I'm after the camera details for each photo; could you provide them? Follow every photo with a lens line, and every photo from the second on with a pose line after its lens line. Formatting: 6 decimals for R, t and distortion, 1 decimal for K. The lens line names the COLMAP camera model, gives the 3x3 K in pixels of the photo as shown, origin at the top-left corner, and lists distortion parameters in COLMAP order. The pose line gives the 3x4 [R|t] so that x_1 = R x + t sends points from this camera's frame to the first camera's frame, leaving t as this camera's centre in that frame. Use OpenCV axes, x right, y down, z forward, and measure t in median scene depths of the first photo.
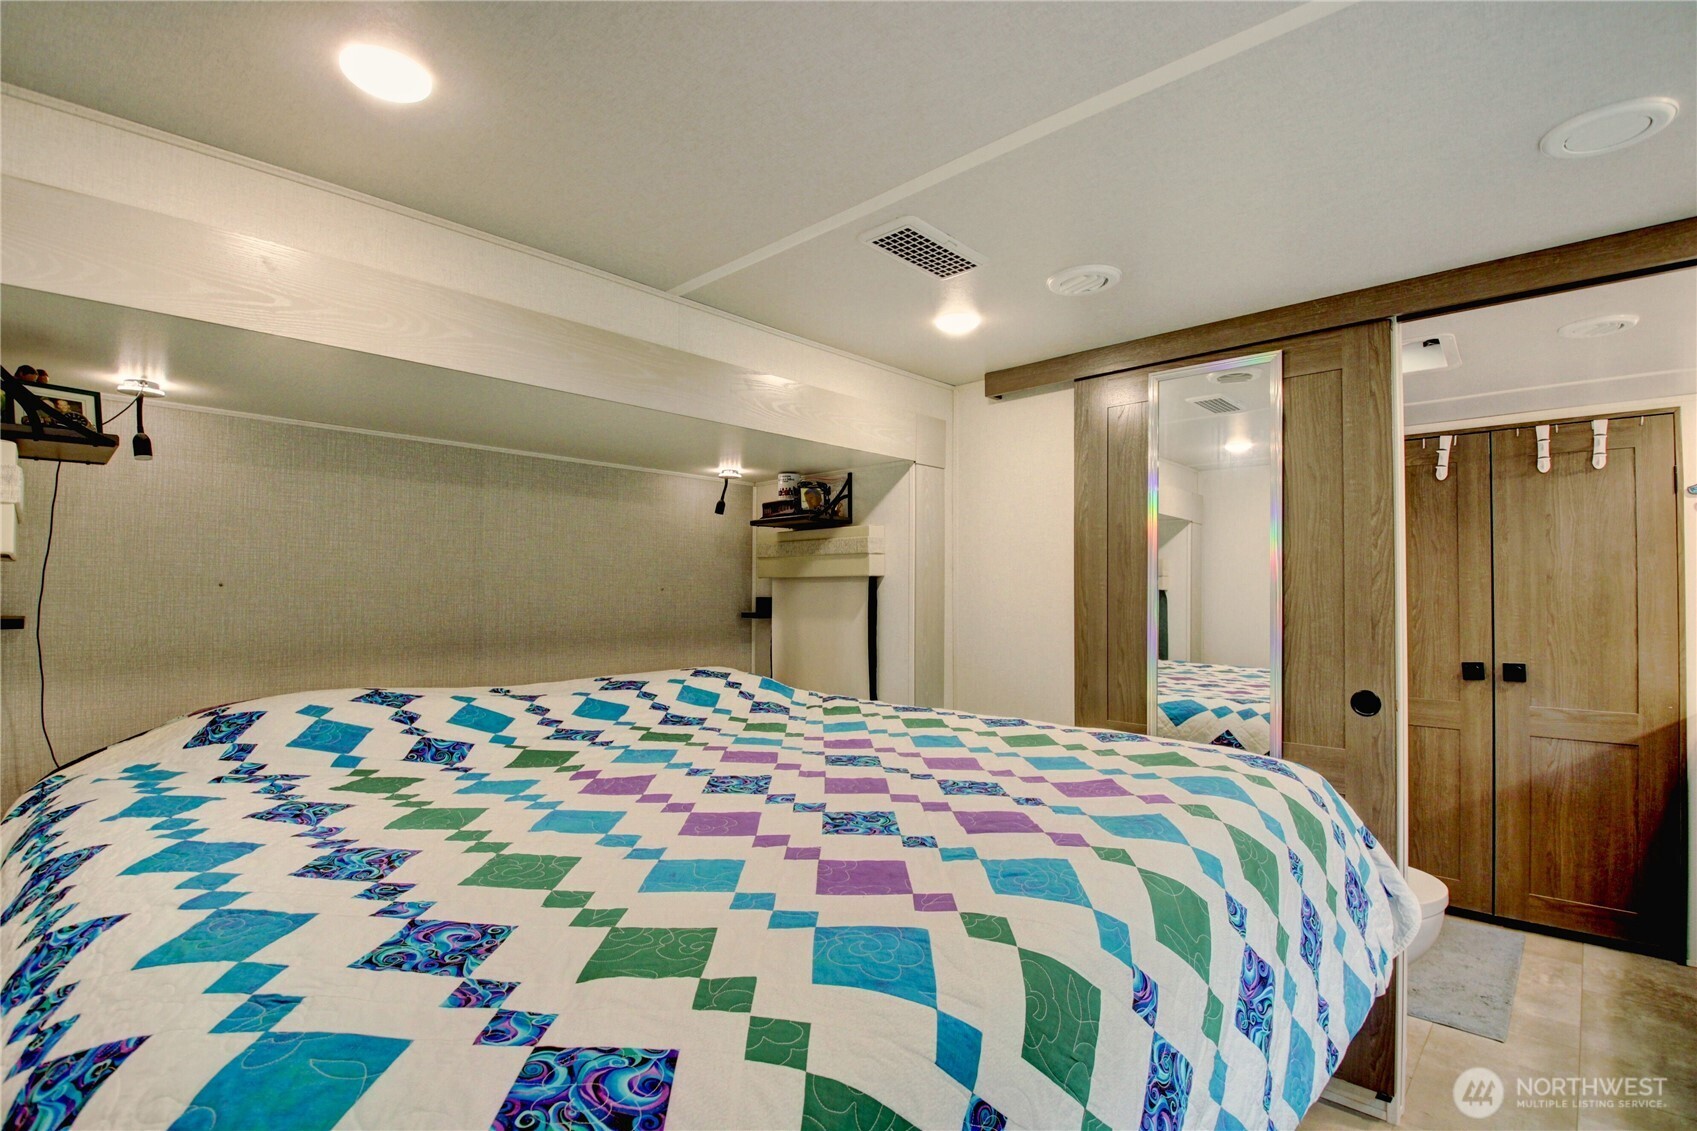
lens RADIAL K [[792.5, 0, 844.9], [0, 792.5, 574.5], [0, 0, 1]] dist [0.001599, -0.028347]
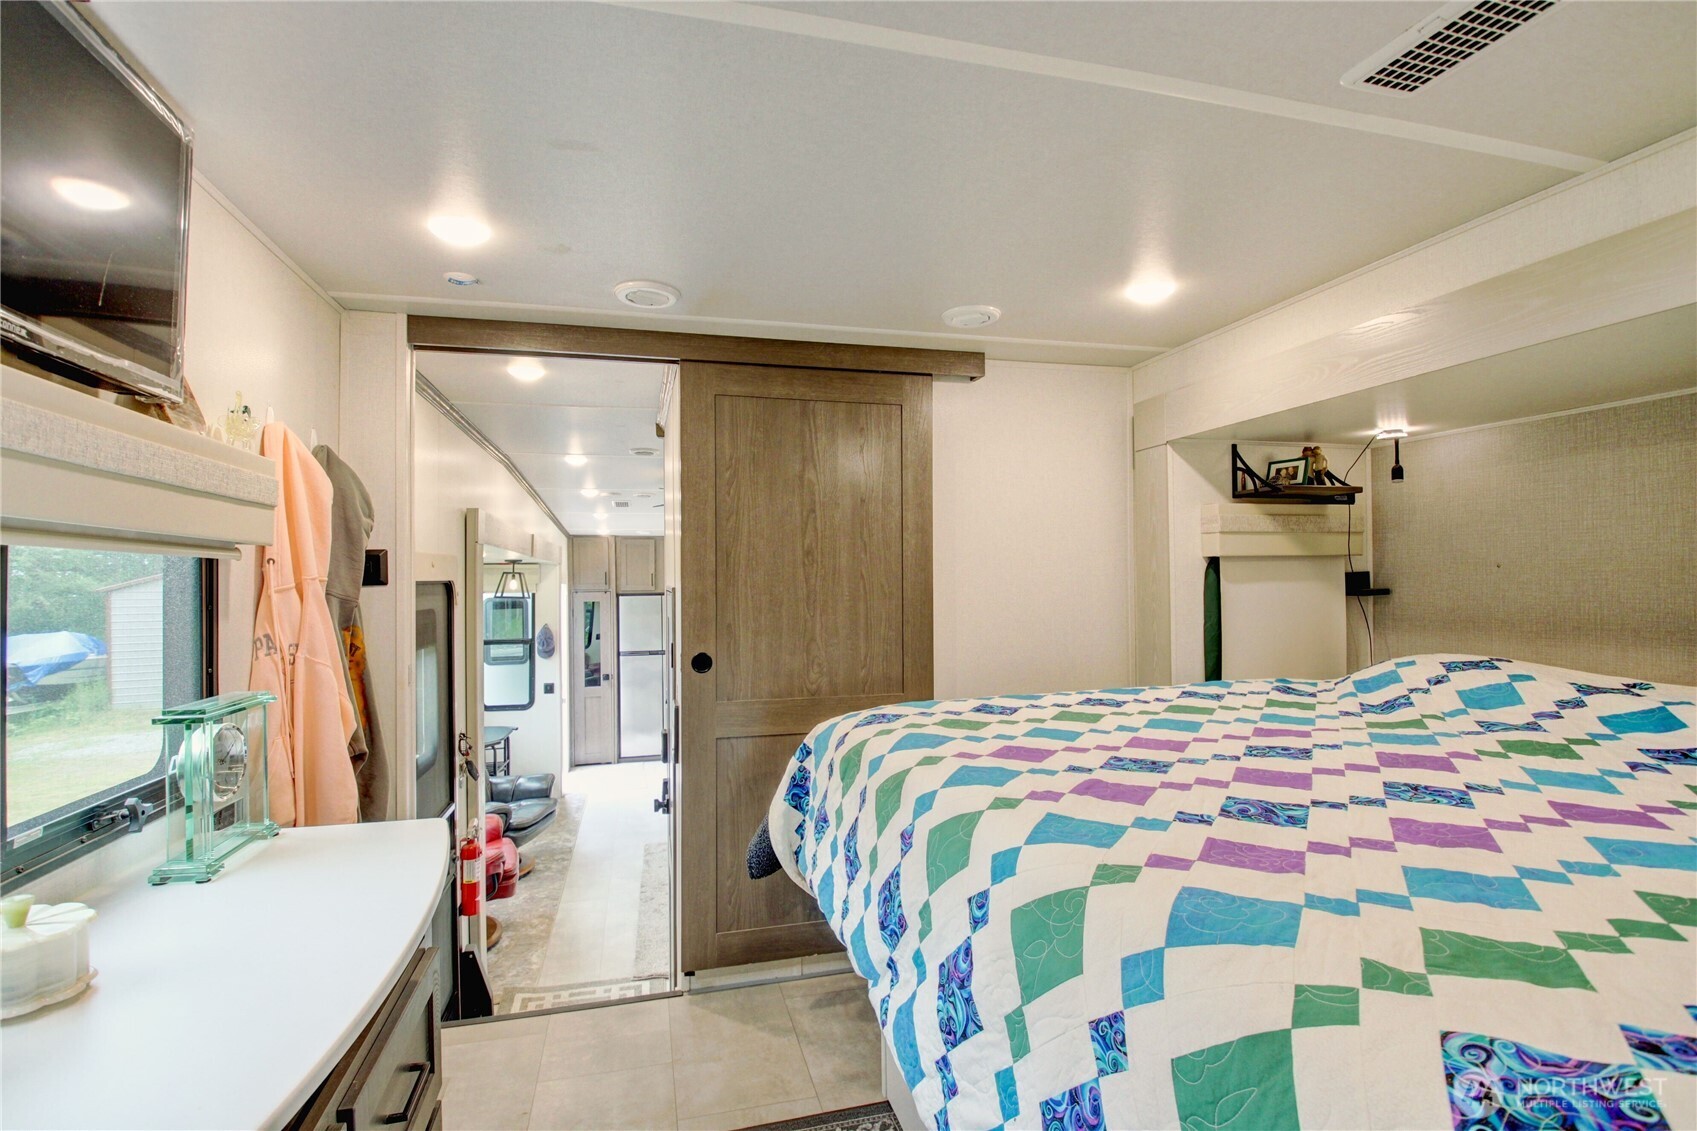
lens RADIAL K [[792.5, 0, 844.9], [0, 792.5, 574.5], [0, 0, 1]] dist [0.001599, -0.028347]
pose [[-0.528882, -0.003992, -0.848686, 0.887595], [0.027674, 0.999376, -0.021946, 0.027958], [0.848244, -0.035093, -0.528442, 0.884886]]
